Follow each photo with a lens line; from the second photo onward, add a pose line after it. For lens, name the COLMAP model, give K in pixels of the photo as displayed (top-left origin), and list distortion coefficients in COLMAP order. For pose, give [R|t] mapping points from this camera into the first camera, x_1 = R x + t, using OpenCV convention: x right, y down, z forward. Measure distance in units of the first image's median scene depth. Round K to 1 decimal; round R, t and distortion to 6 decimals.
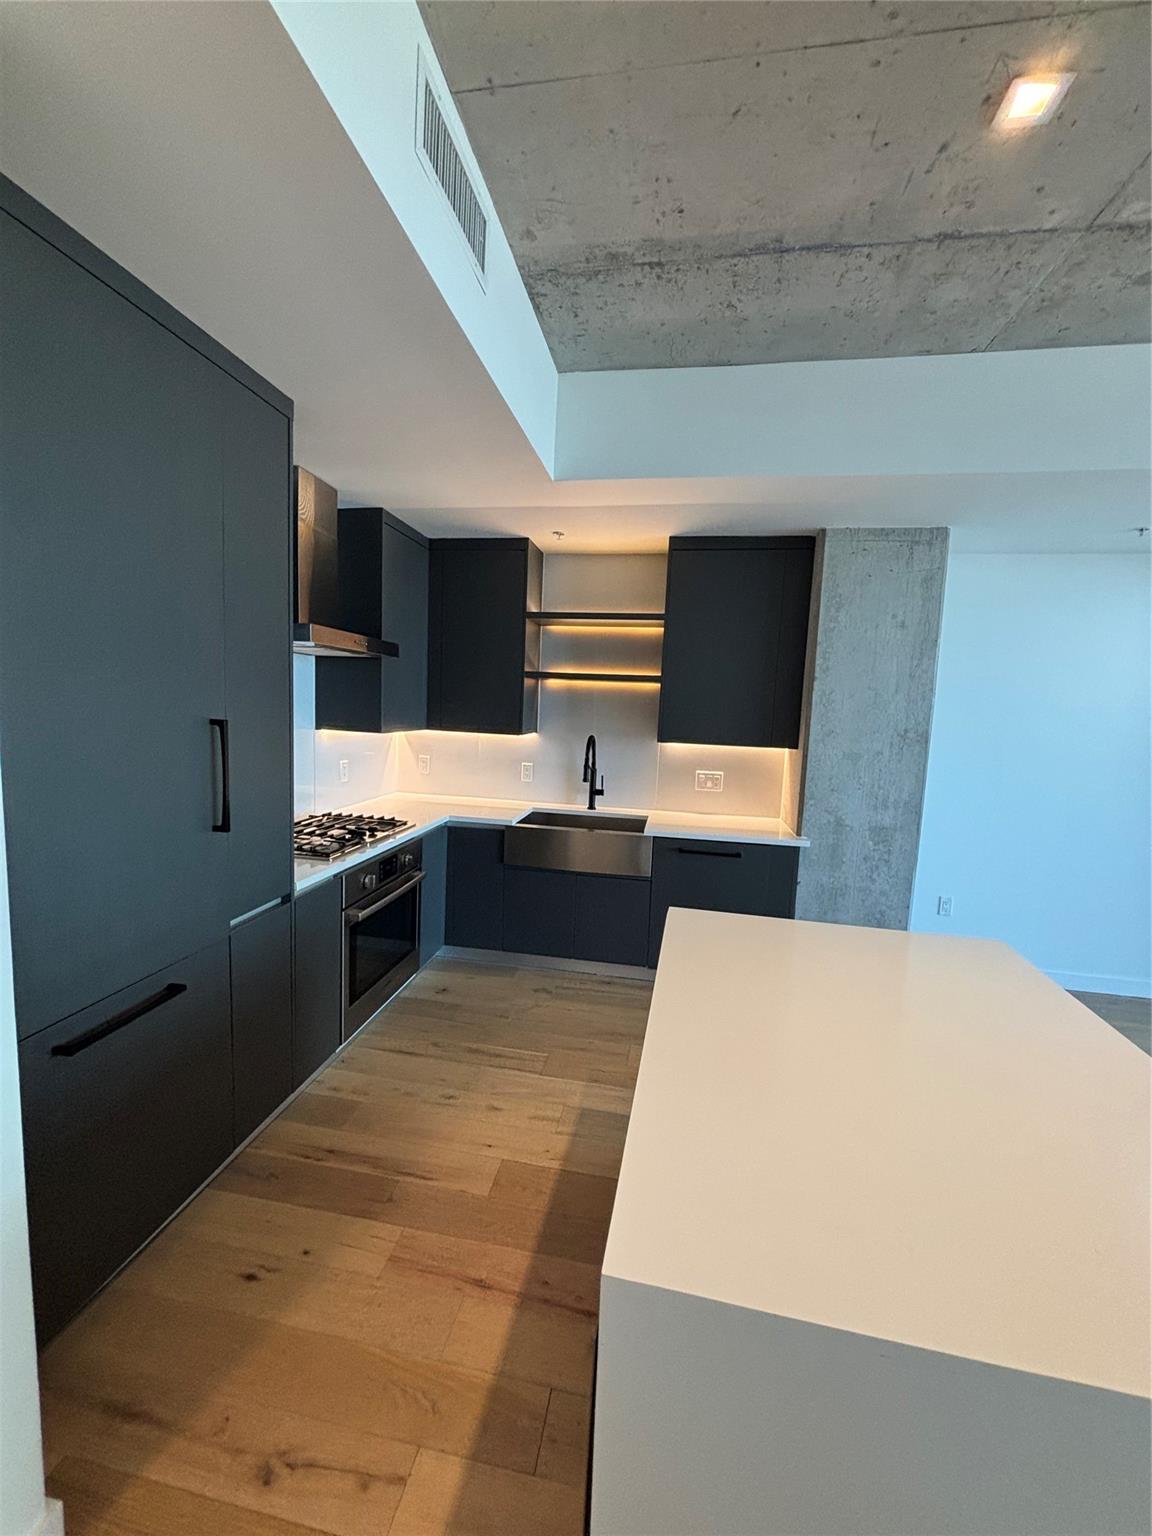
lens RADIAL K [[620.3, 0, 576.0], [0, 620.3, 768.0], [0, 0, 1]] dist [0.001236, 0.000068]
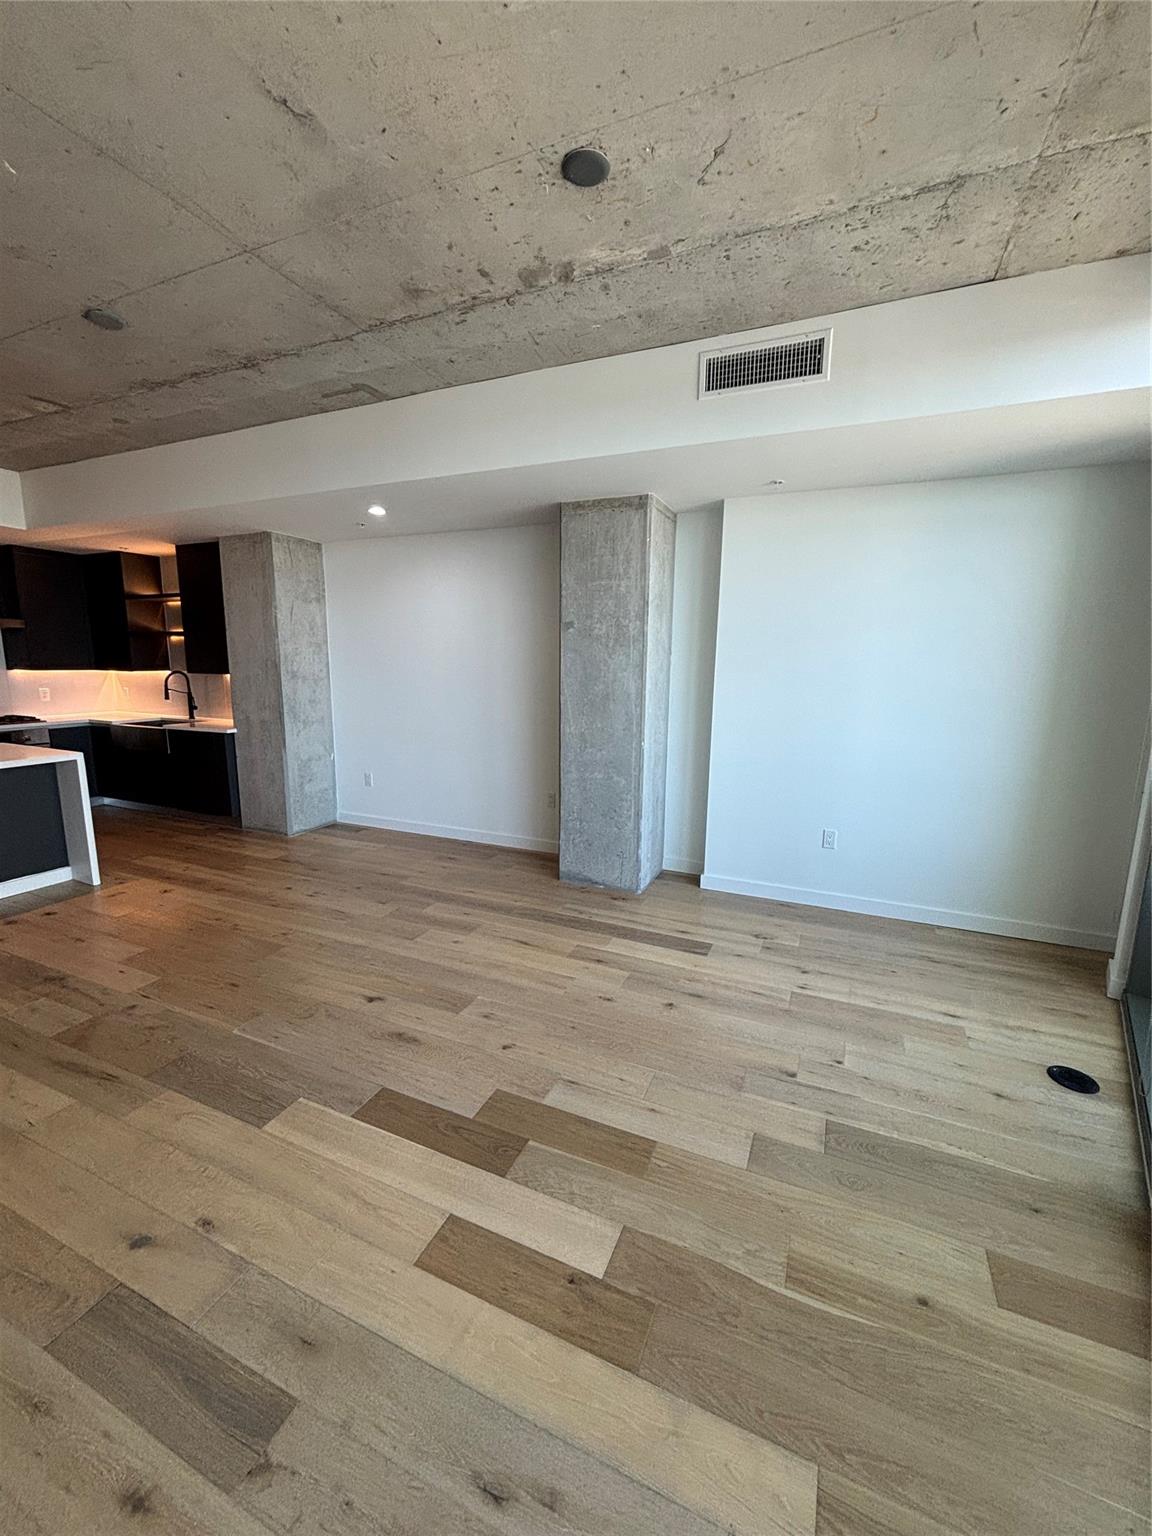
lens RADIAL K [[620.3, 0, 576.0], [0, 620.3, 768.0], [0, 0, 1]] dist [0.001236, 0.000068]
pose [[0.971304, 0.016396, -0.237277, 1.607528], [-0.003302, 0.998454, 0.055480, 0.121015], [0.237820, -0.053104, 0.969856, -0.369173]]
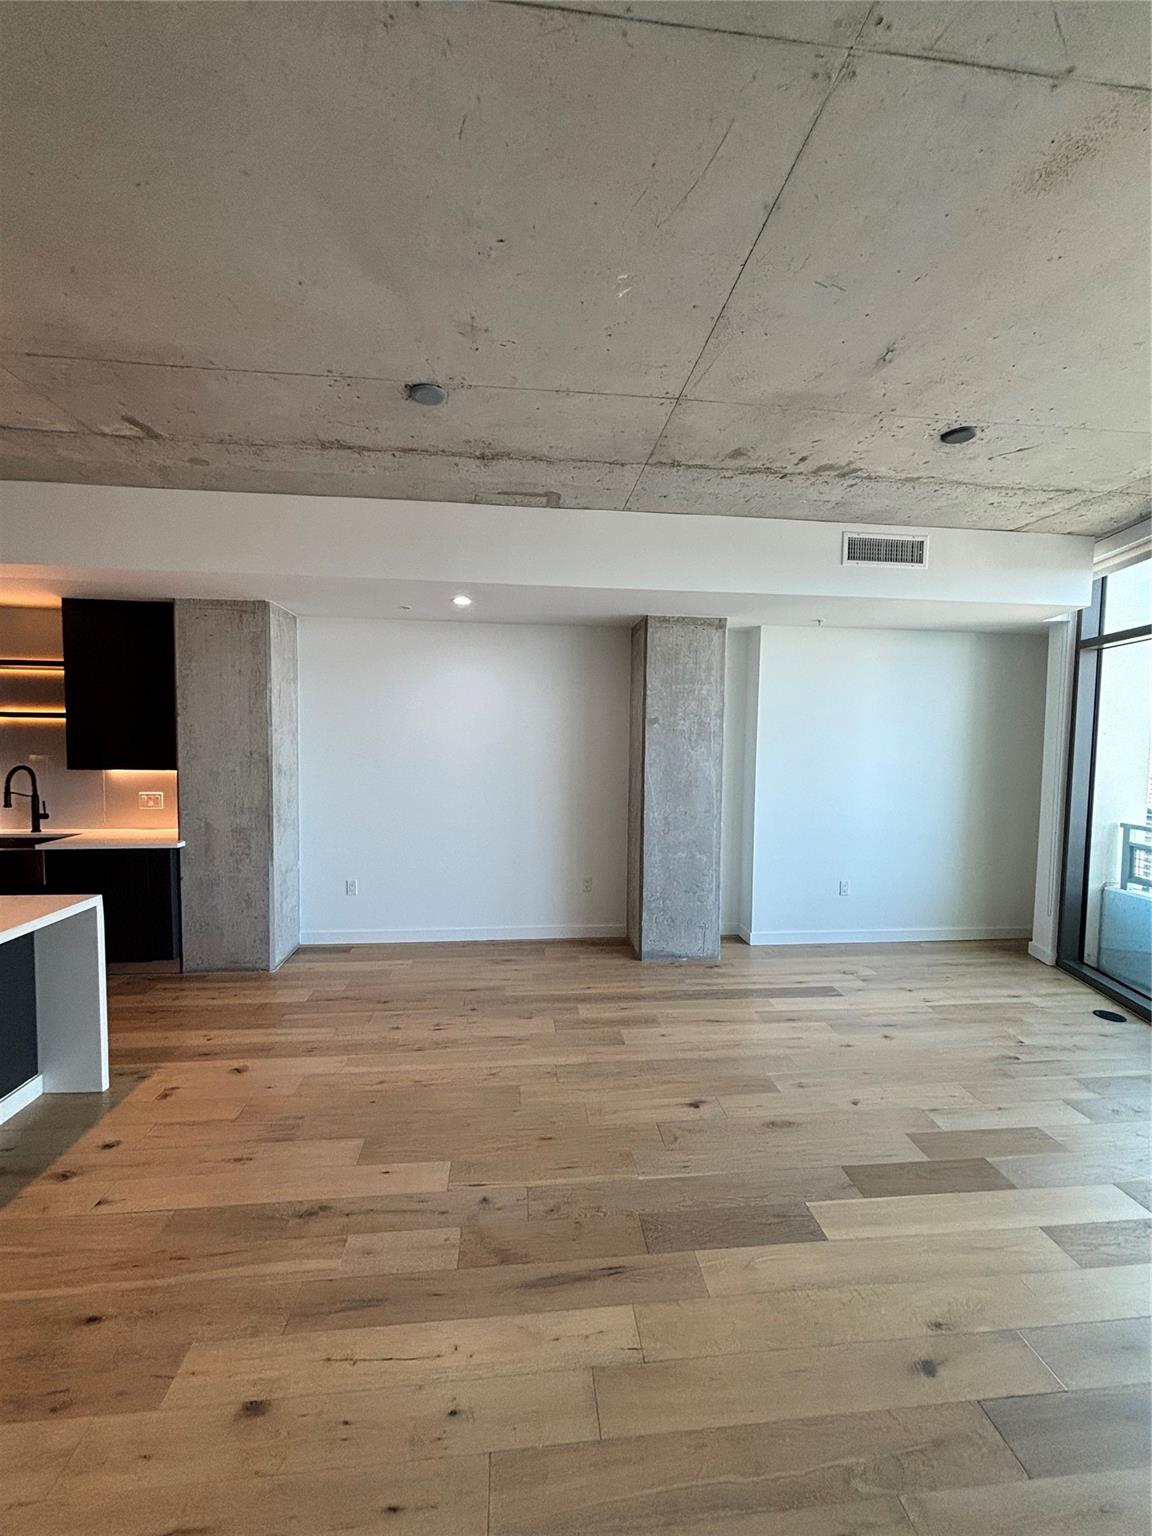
lens RADIAL K [[619.0, 0, 576.0], [0, 619.0, 768.0], [0, 0, 1]] dist [-0.003515, -0.000030]
pose [[0.960831, -0.037690, 0.274562, 0.784026], [0.052099, 0.997610, -0.045376, 0.062797], [-0.272195, 0.057903, 0.960498, -0.410111]]
